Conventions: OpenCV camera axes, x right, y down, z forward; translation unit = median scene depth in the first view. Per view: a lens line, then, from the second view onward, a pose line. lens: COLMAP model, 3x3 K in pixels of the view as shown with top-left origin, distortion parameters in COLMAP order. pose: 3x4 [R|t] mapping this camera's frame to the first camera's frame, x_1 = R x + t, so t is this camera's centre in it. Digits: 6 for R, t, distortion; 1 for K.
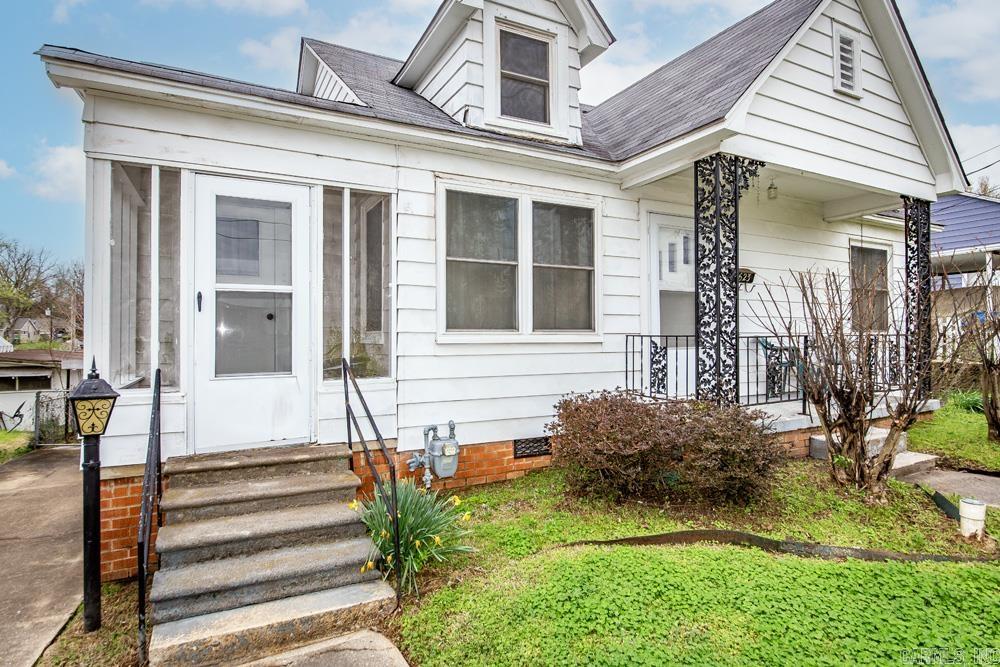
lens RADIAL K [[523.1, 0, 493.1], [0, 523.1, 329.7], [0, 0, 1]] dist [-0.018394, 0.001373]
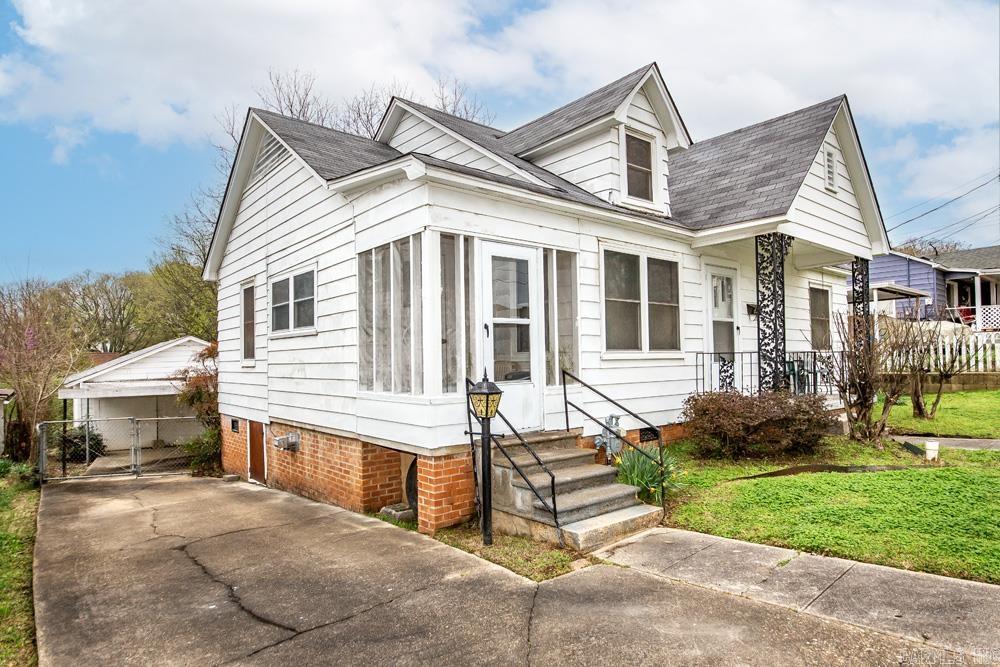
lens RADIAL K [[561.9, 0, 497.7], [0, 561.9, 351.4], [0, 0, 1]] dist [-0.028245, 0.001377]
pose [[0.976172, -0.010454, 0.216745, -0.690308], [0.012164, 0.999905, -0.006557, 0.010733], [-0.216656, 0.009037, 0.976206, -0.401345]]
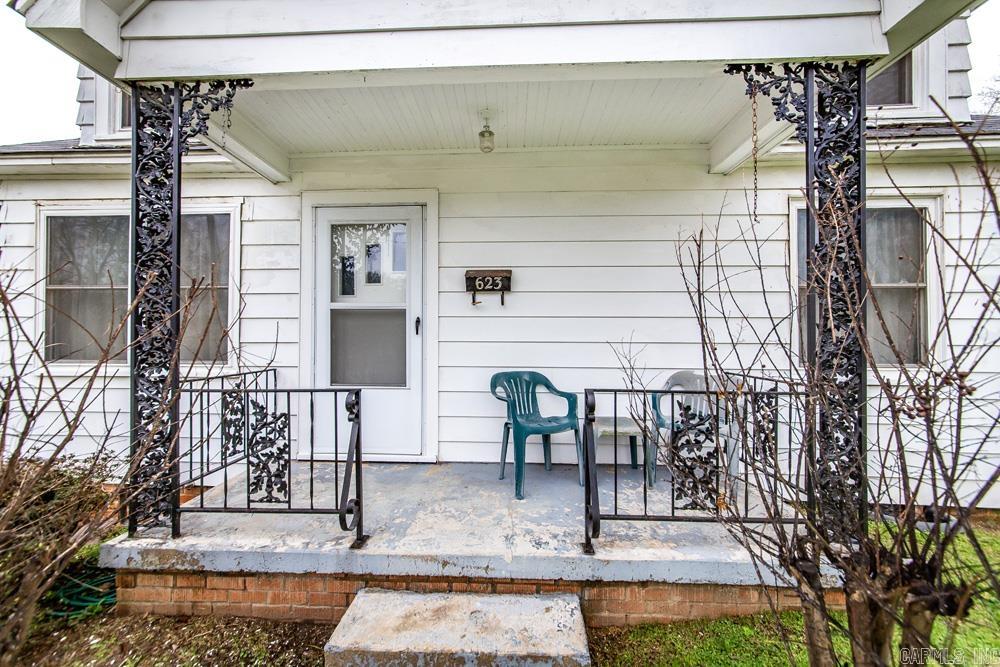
lens RADIAL K [[369.4, 0, 497.8], [0, 369.4, 339.0], [0, 0, 1]] dist [0.004839, 0.000557]
pose [[0.872468, 0.001034, -0.488670, 0.975989], [0.005252, 0.999920, 0.011493, -0.043116], [0.488643, -0.012593, 0.872393, 0.793134]]
